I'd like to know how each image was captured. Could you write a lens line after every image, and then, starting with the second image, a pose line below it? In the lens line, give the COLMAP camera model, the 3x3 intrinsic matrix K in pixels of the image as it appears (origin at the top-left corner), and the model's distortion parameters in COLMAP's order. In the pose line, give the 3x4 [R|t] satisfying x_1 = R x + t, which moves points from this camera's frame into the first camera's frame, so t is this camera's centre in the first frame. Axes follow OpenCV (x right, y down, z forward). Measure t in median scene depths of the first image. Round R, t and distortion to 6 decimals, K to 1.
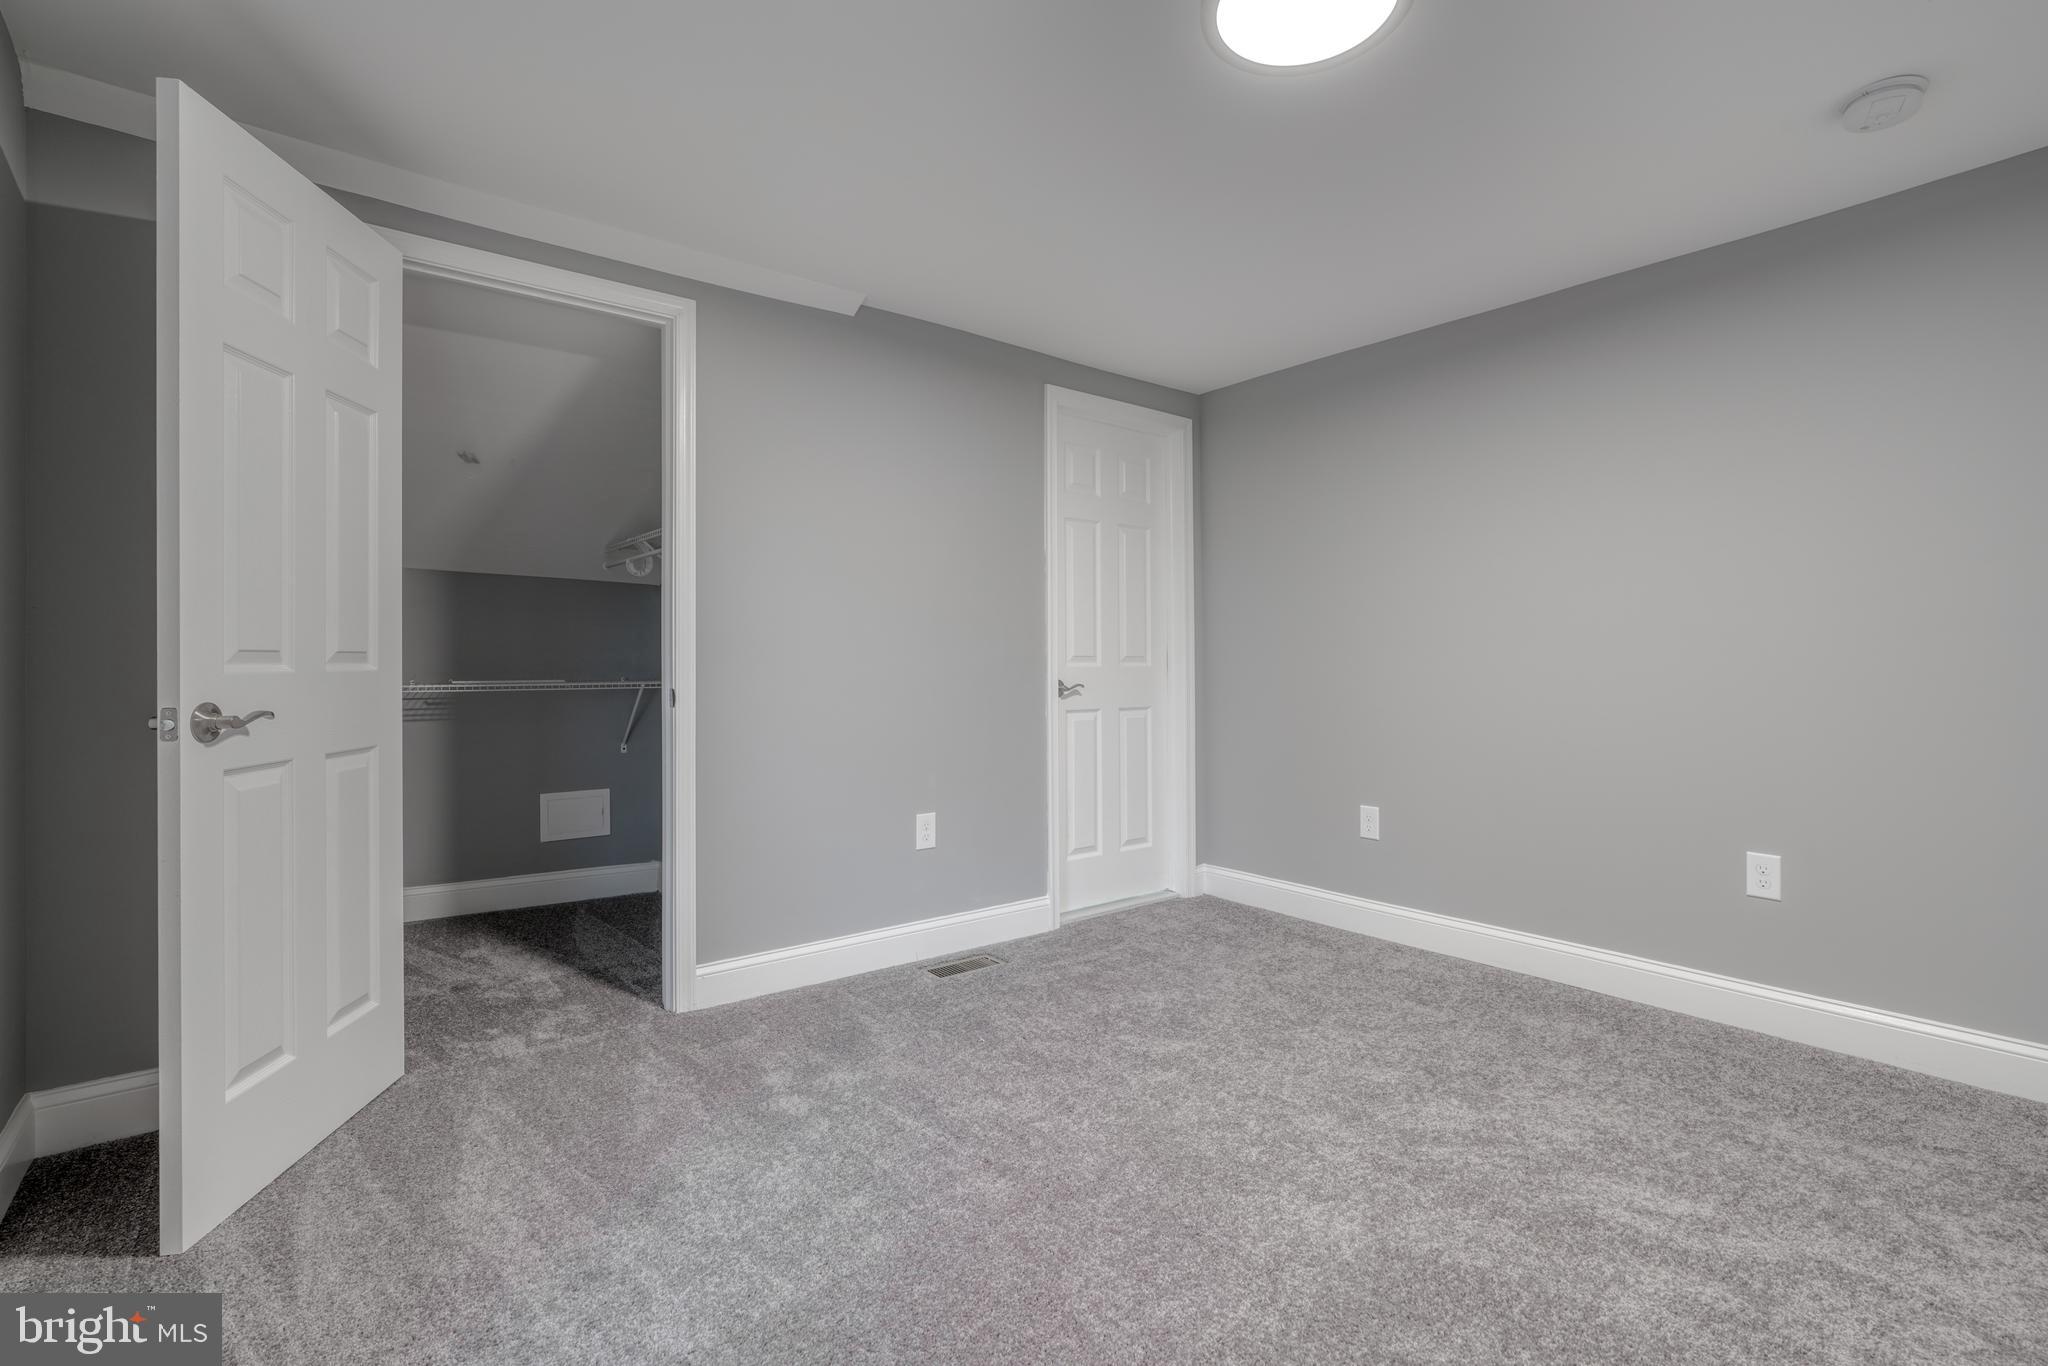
lens RADIAL K [[940.5, 0, 1033.7], [0, 940.5, 666.3], [0, 0, 1]] dist [-0.011397, 0.005234]
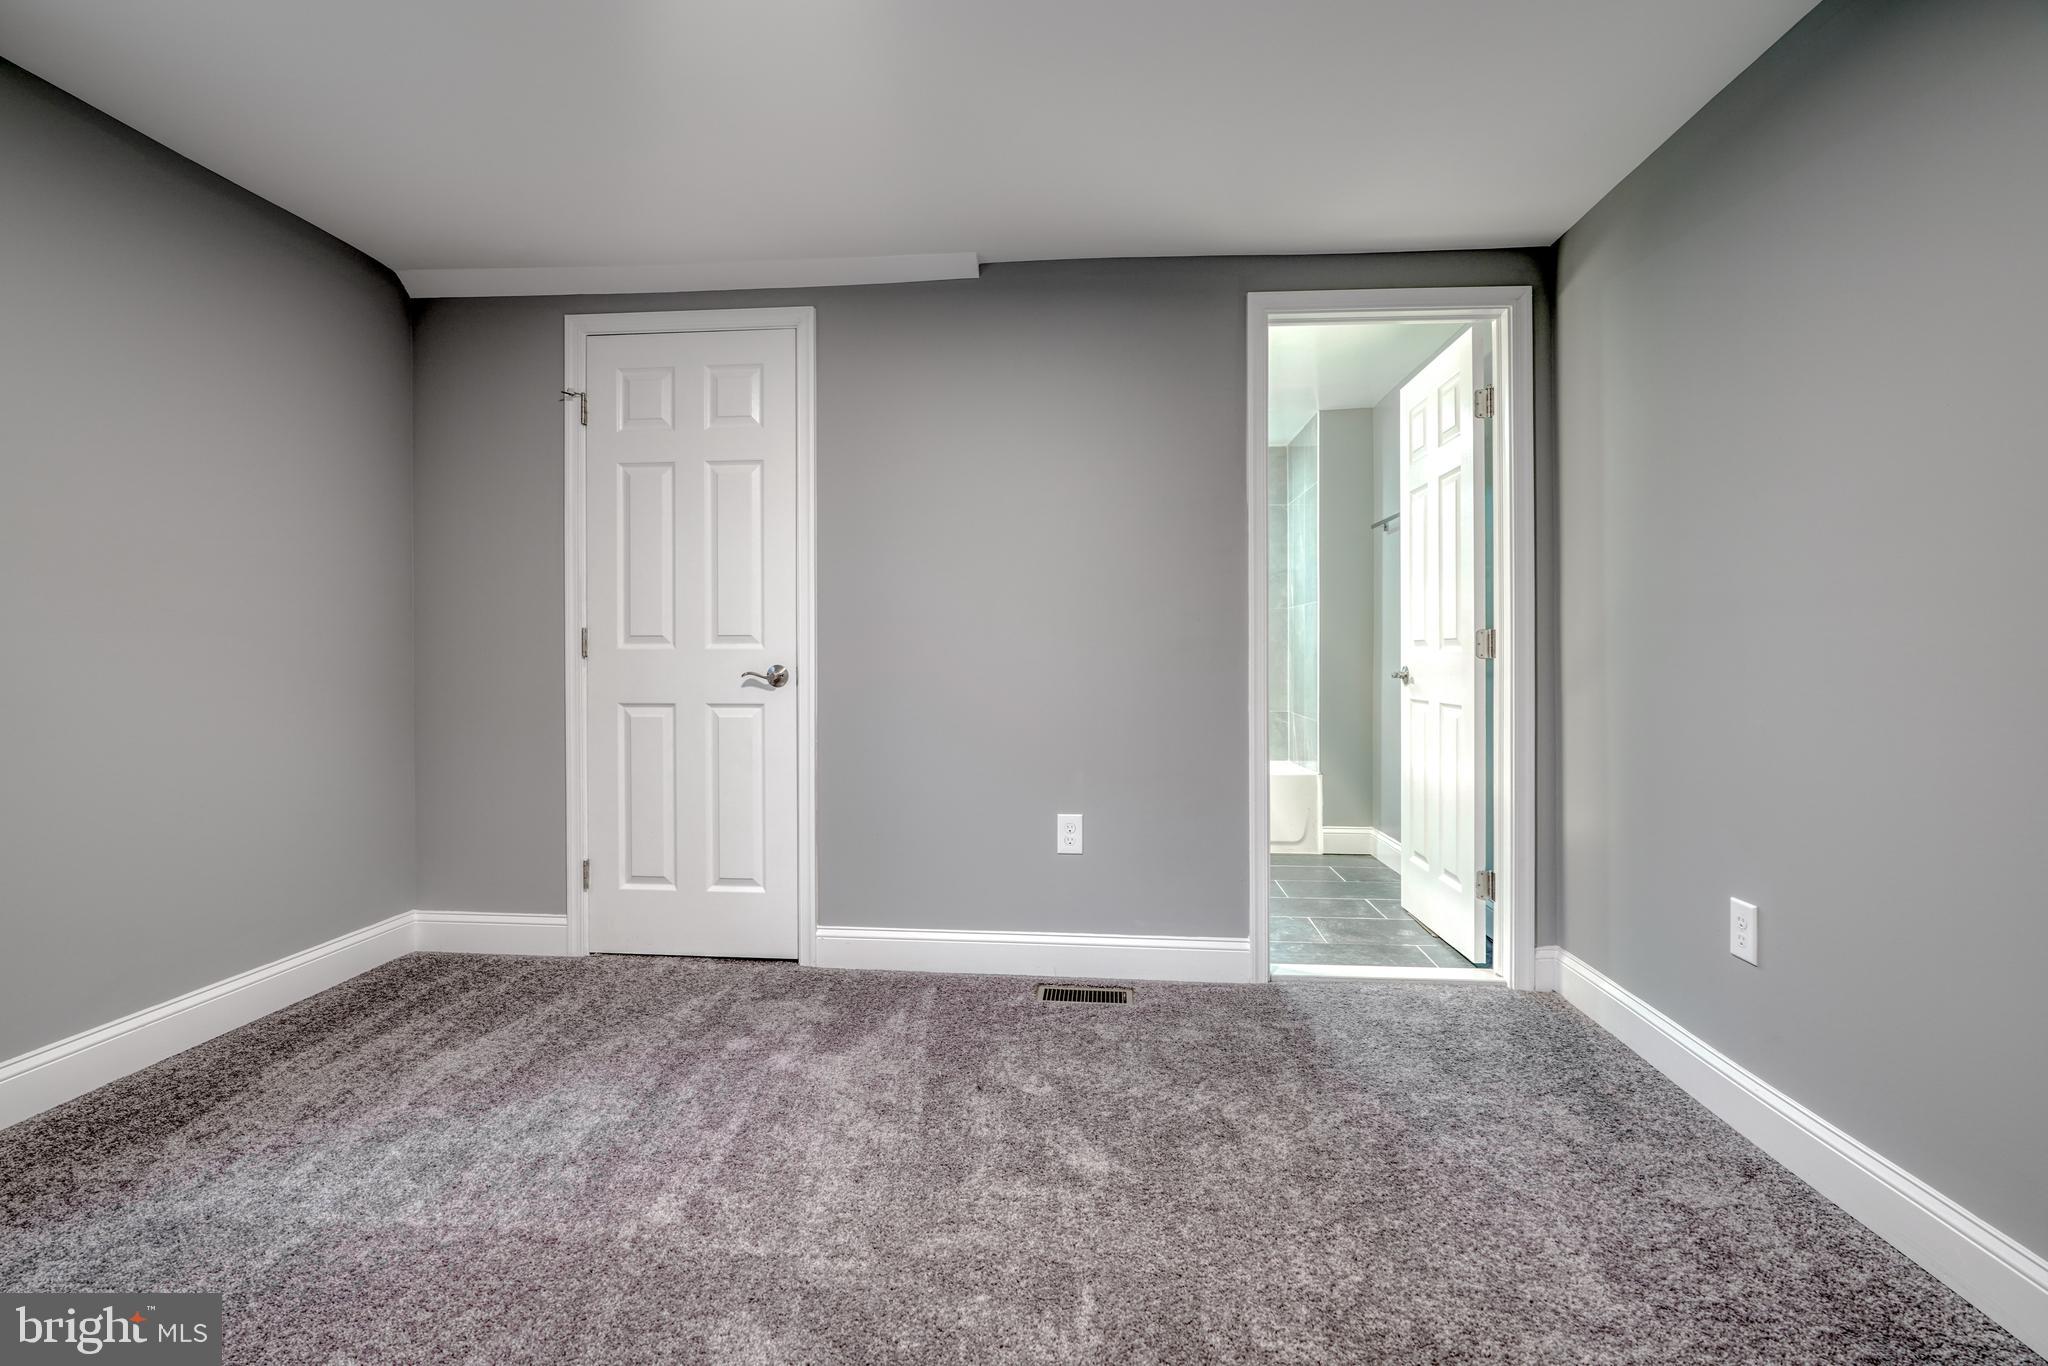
lens RADIAL K [[940.5, 0, 1024.8], [0, 940.5, 655.0], [0, 0, 1]] dist [-0.011397, 0.005234]
pose [[0.722157, 0.007563, -0.691688, 0.467905], [-0.004444, 0.999970, 0.006295, 0.000231], [0.691715, -0.001472, 0.722169, 0.325417]]
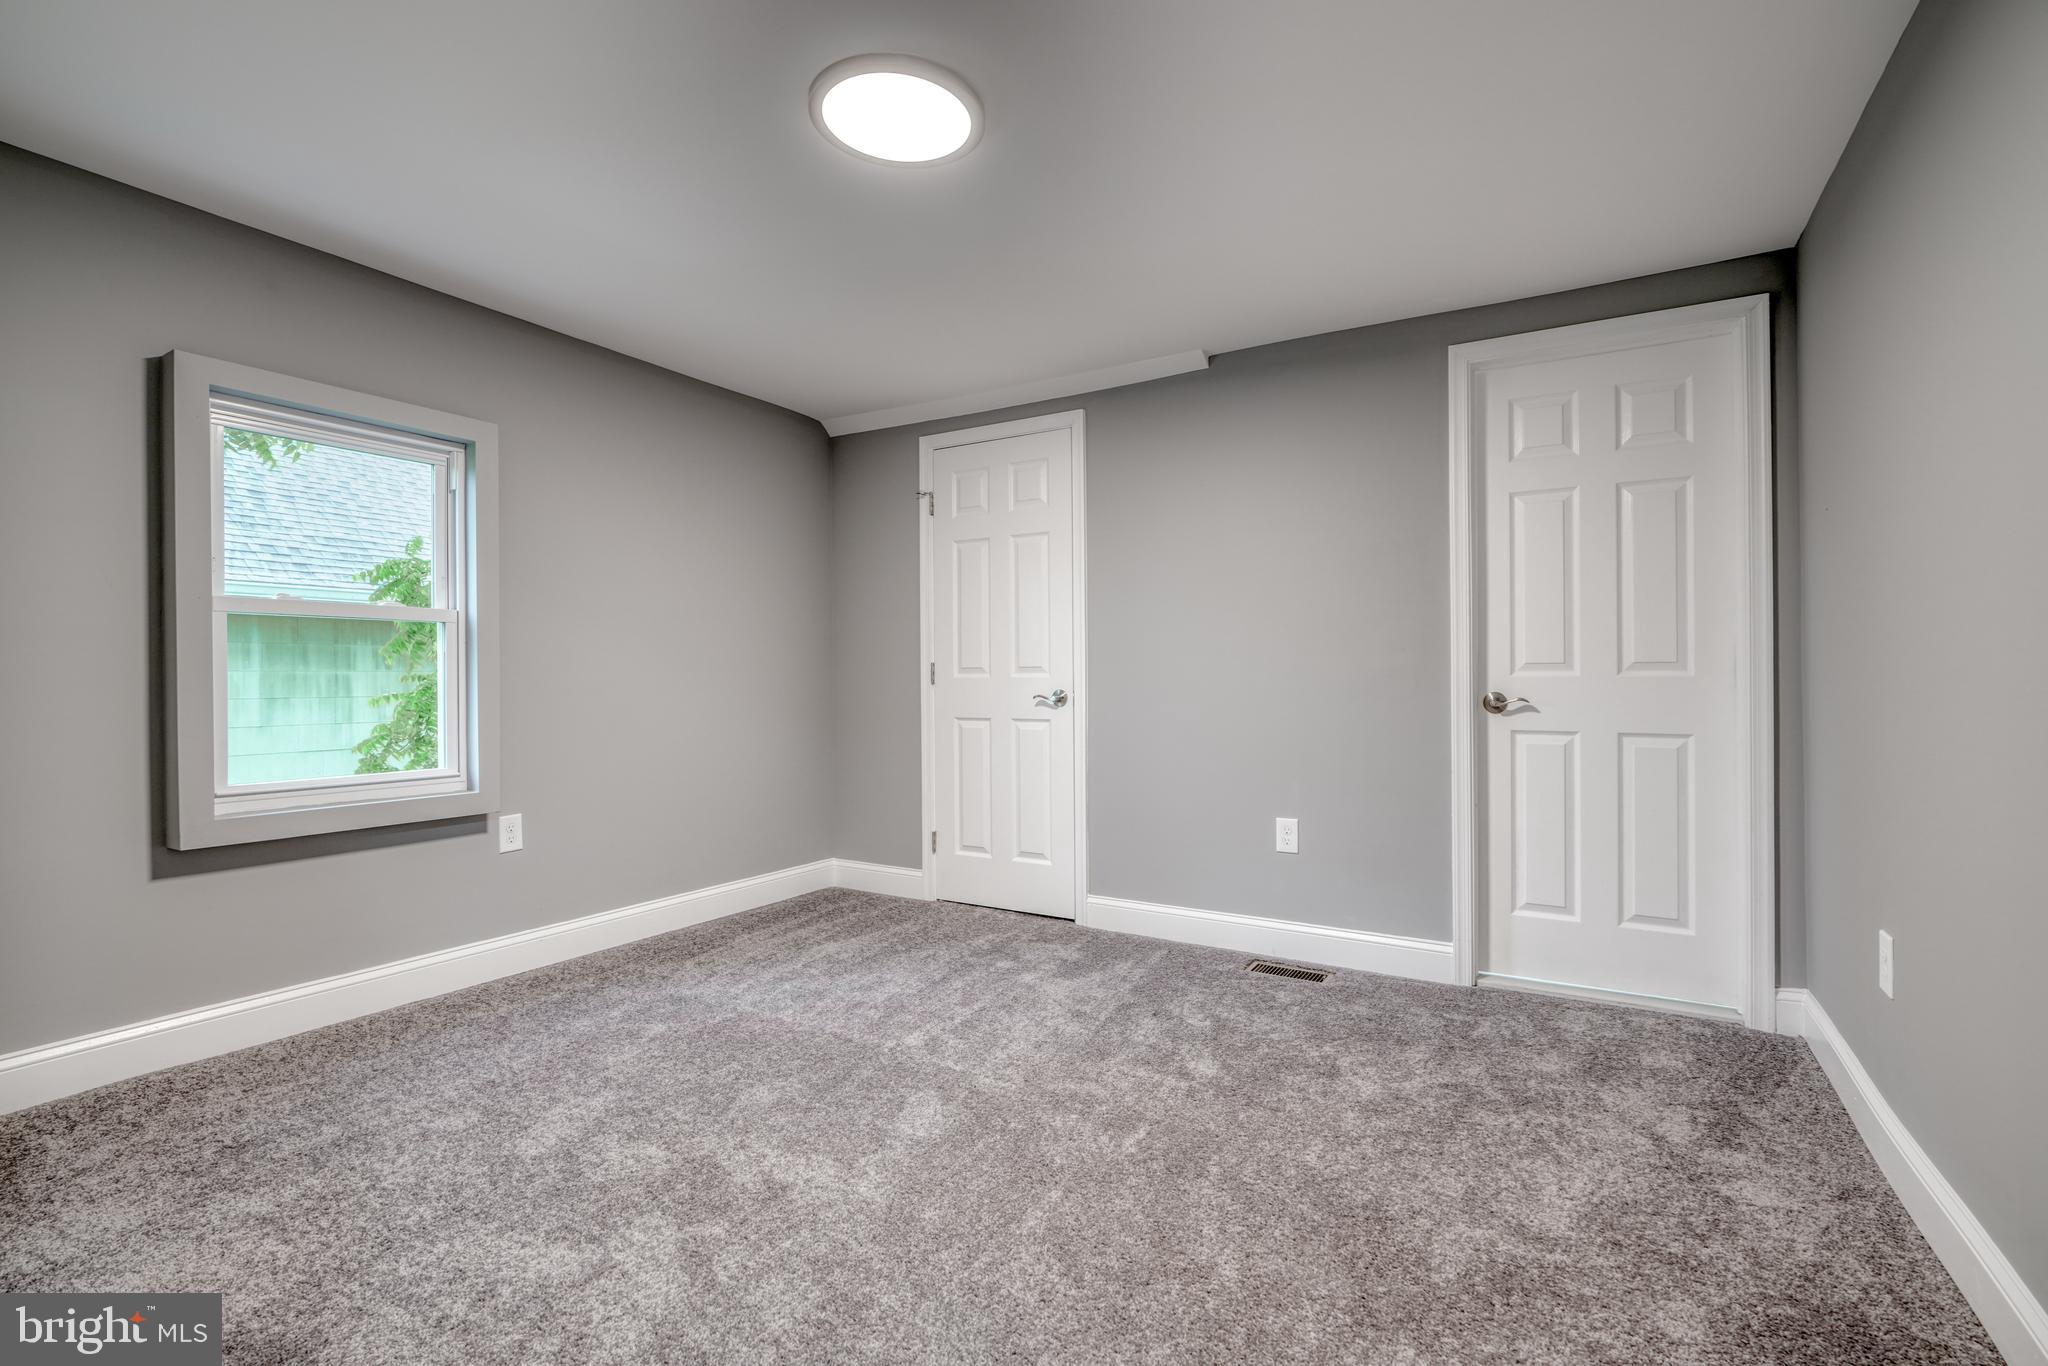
lens RADIAL K [[940.5, 0, 1019.6], [0, 940.5, 677.8], [0, 0, 1]] dist [-0.011397, 0.005234]
pose [[0.336898, 0.003047, -0.941536, 0.755419], [0.001921, 0.999990, 0.003924, -0.002528], [0.941539, -0.003131, 0.336889, 0.374261]]
